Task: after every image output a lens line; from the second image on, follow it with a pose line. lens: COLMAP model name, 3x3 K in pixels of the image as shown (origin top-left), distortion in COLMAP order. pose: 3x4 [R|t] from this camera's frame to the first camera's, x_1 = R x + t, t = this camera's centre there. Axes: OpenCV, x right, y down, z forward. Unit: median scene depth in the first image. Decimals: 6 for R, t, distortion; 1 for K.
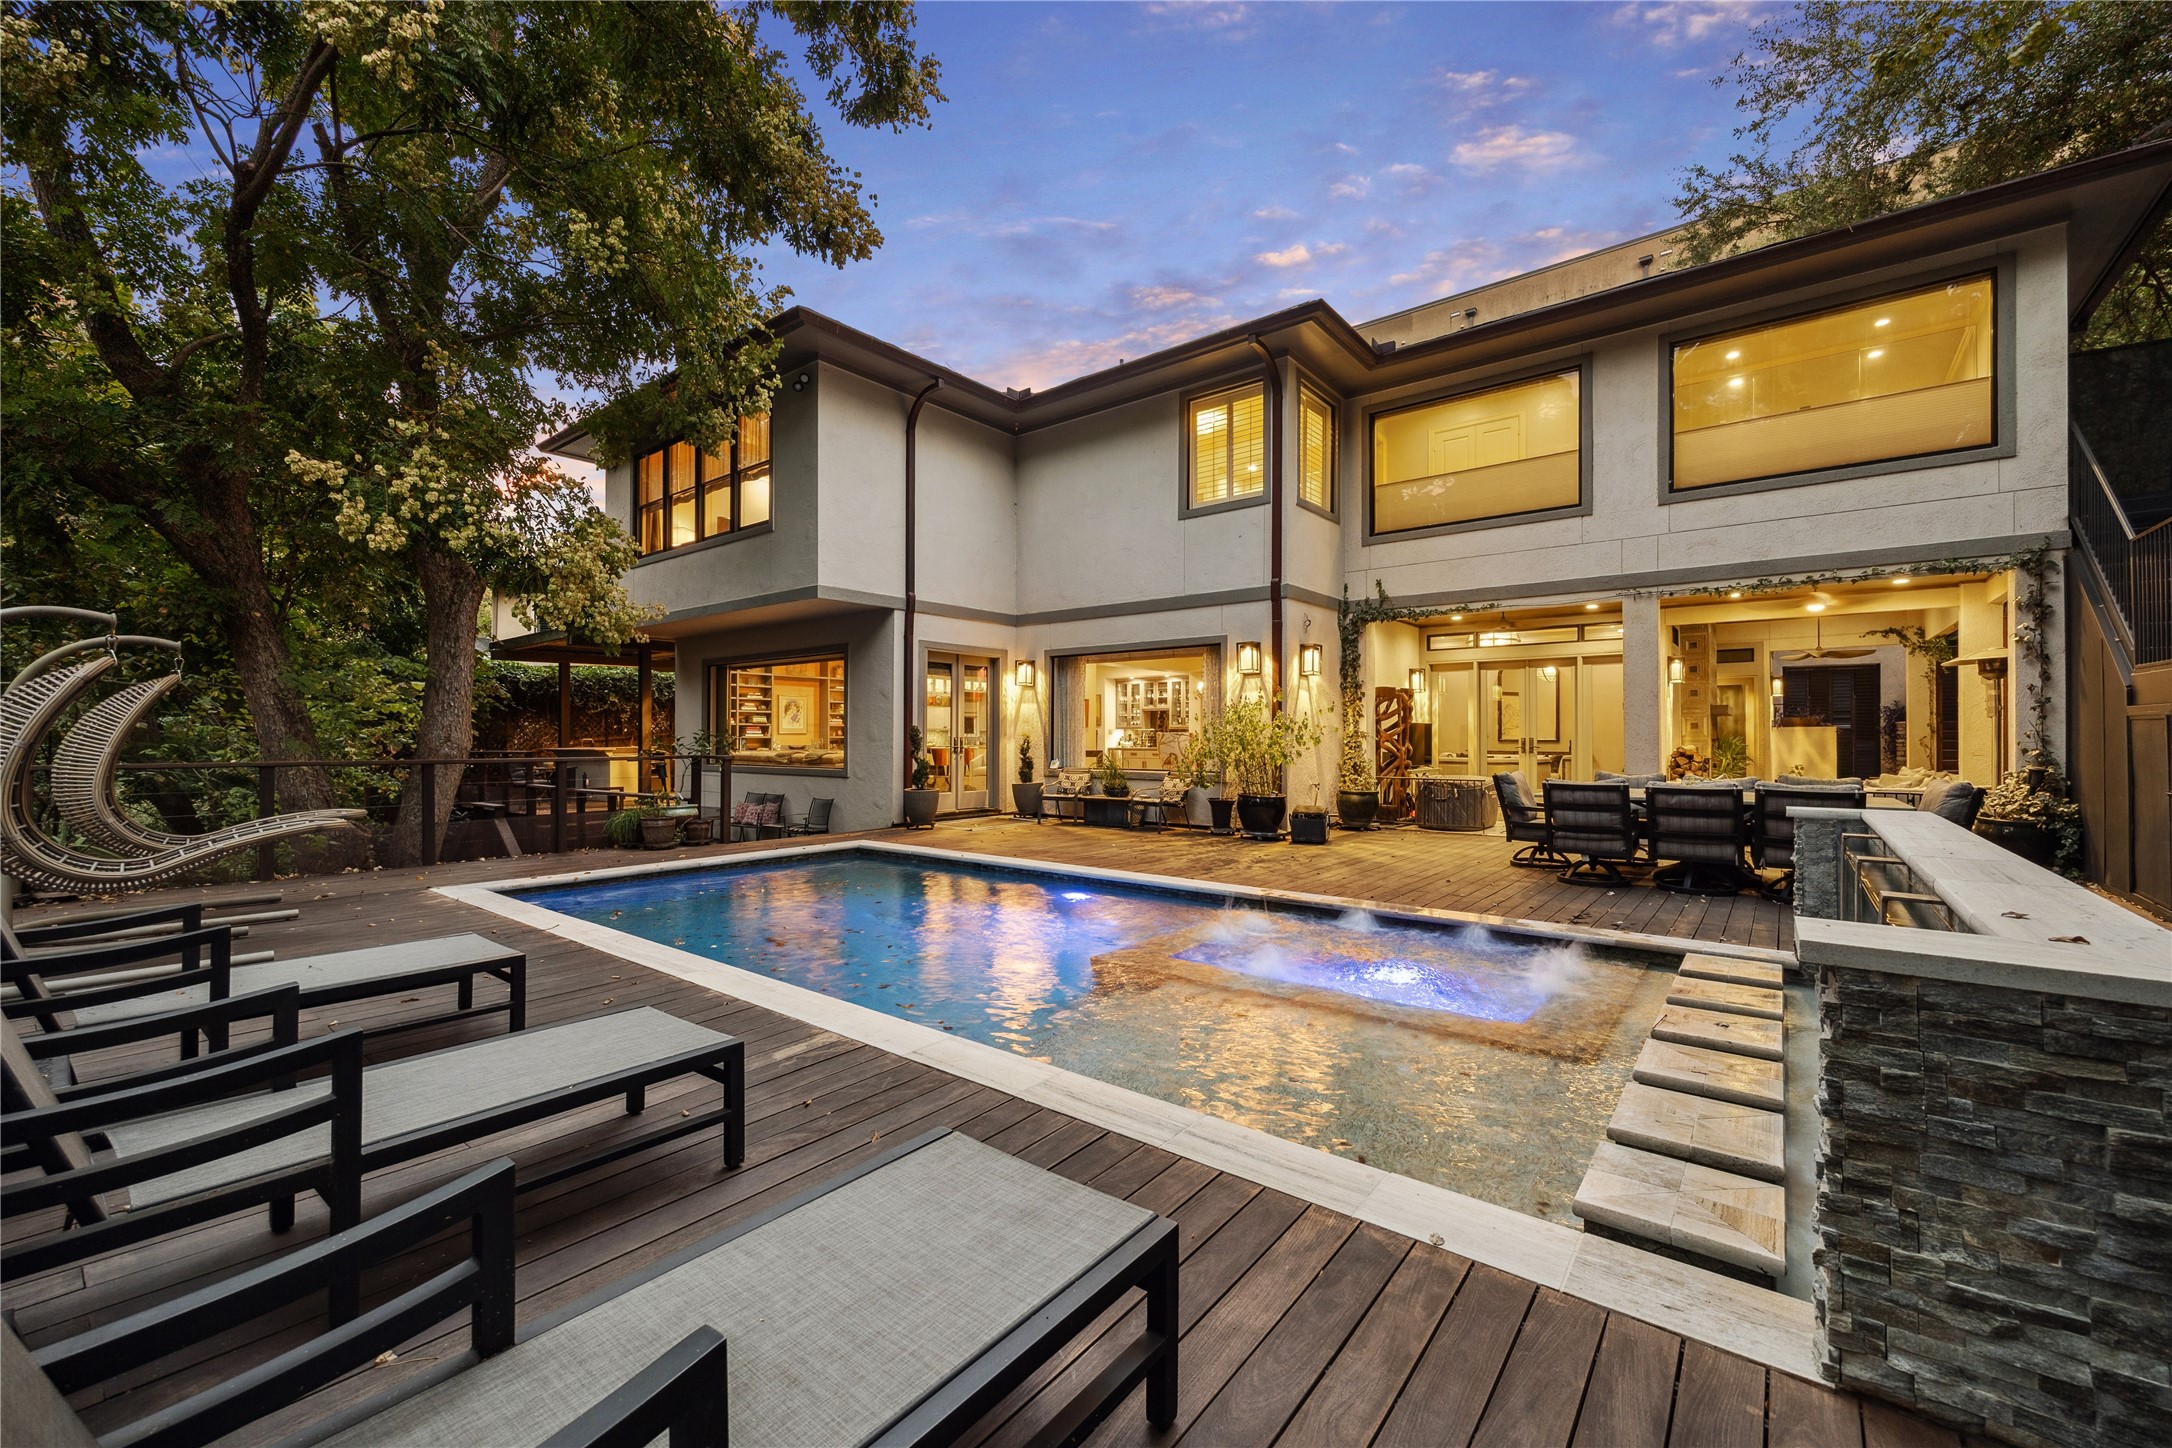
lens RADIAL K [[862.4, 0, 1090.5], [0, 862.4, 733.3], [0, 0, 1]] dist [0.000585, -0.000014]
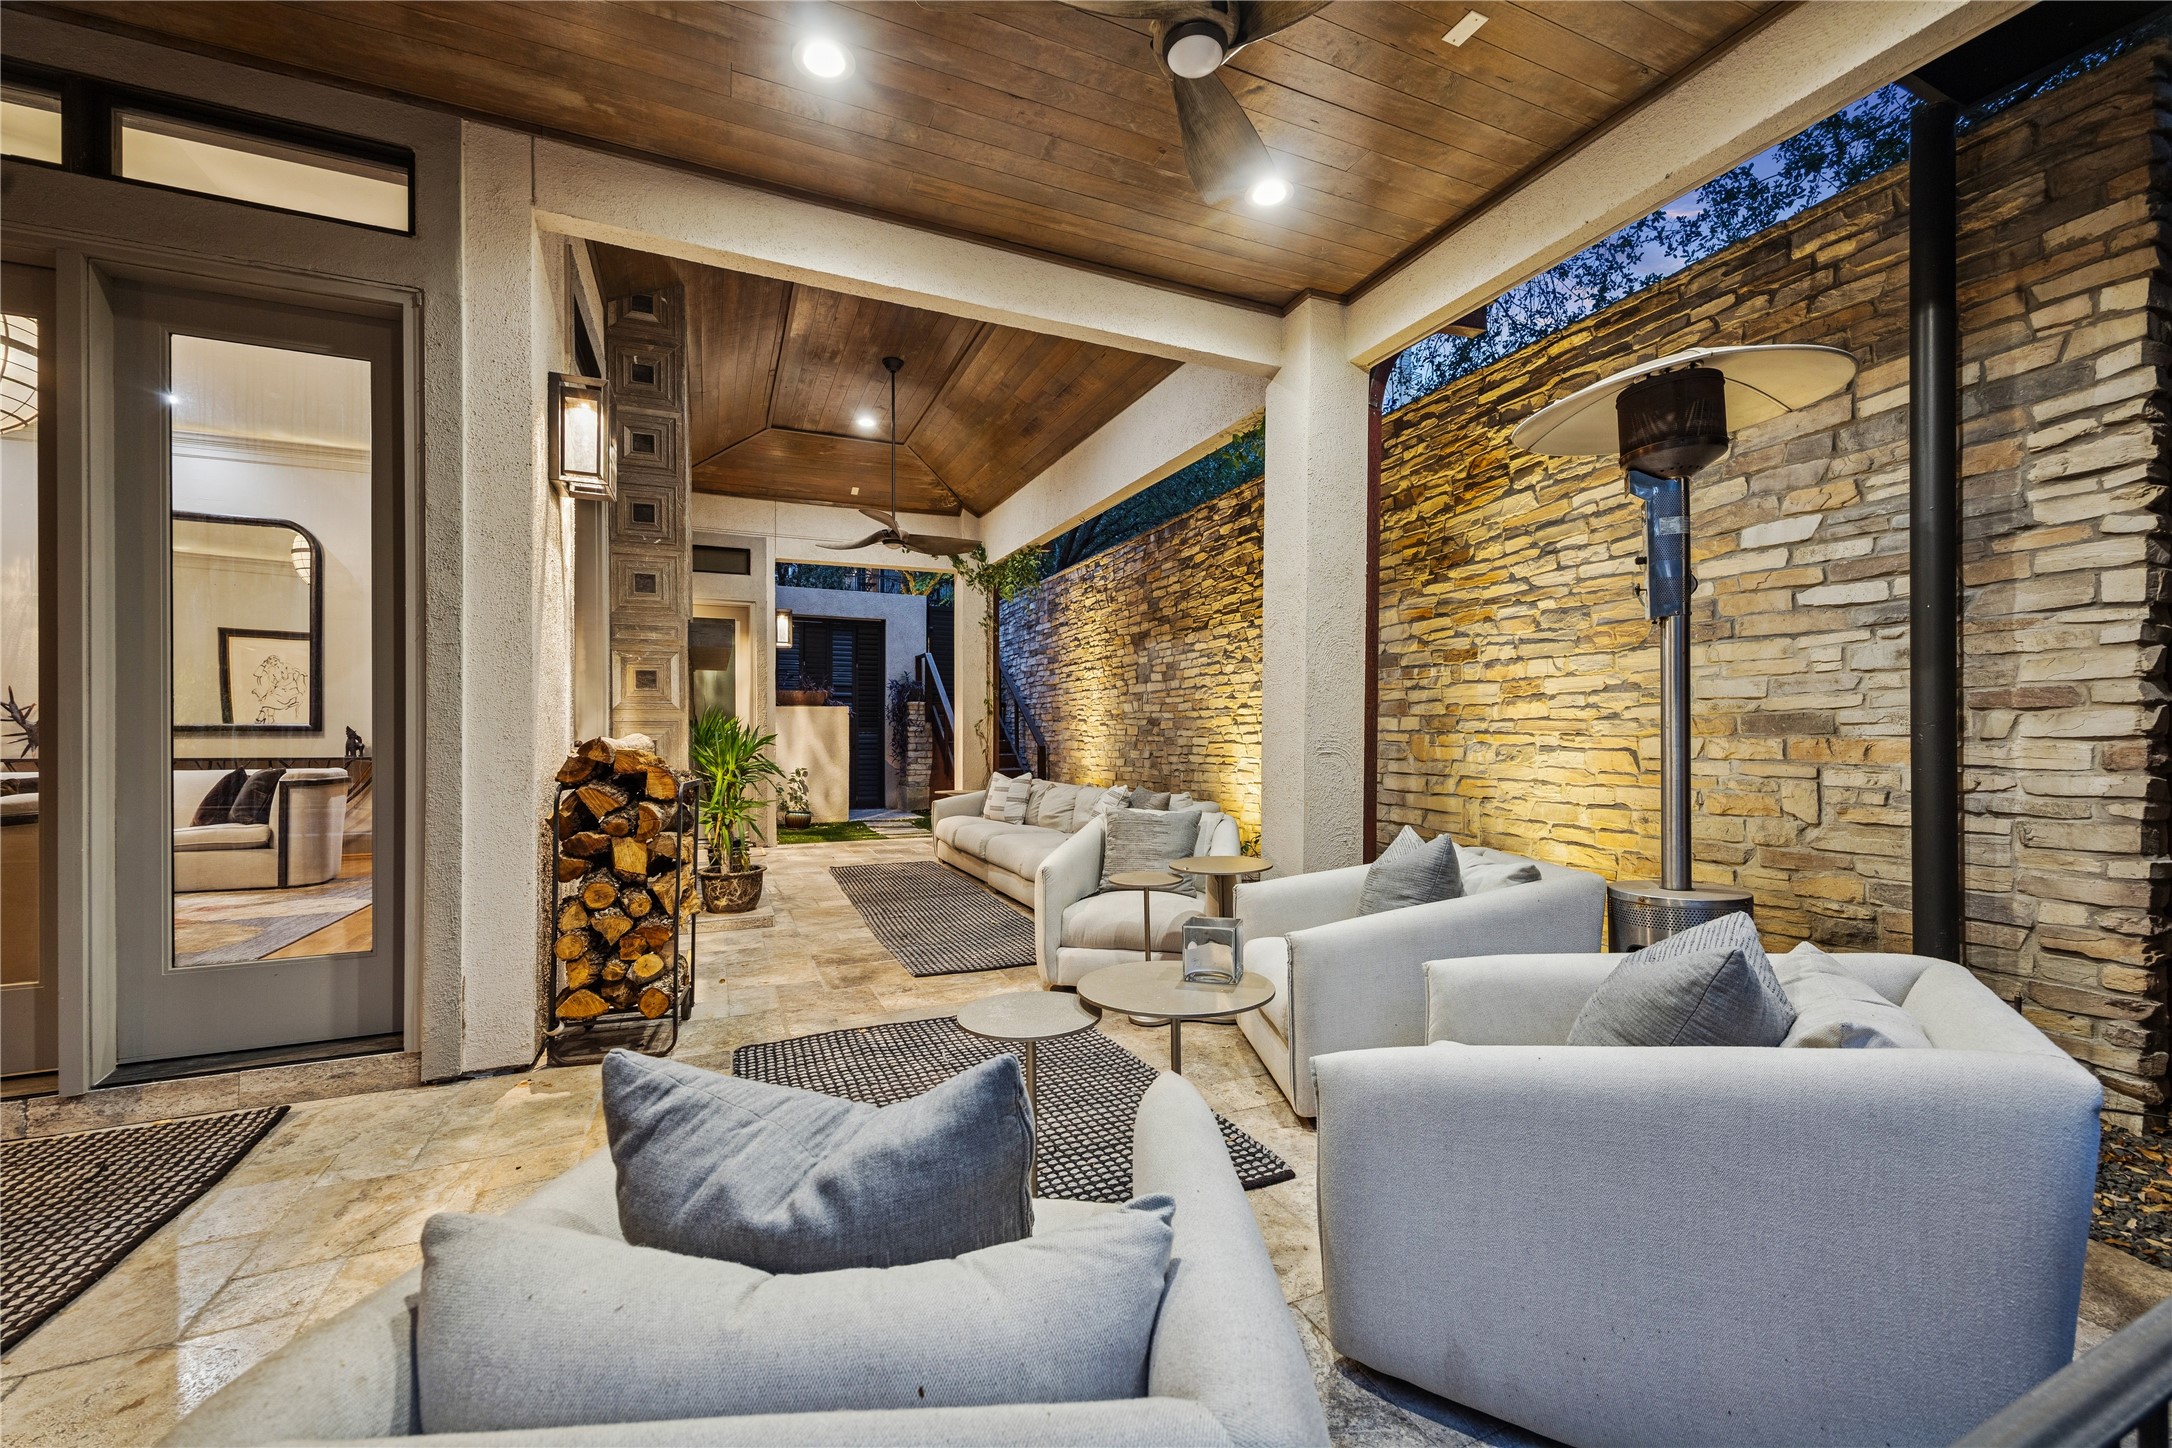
lens RADIAL K [[862.4, 0, 1090.5], [0, 862.4, 733.3], [0, 0, 1]] dist [0.000585, -0.000014]
pose [[0.460106, -0.001502, 0.887863, 0.401127], [-0.003752, 0.999986, 0.003636, 0.009543], [-0.887856, -0.005004, 0.460094, 0.576242]]
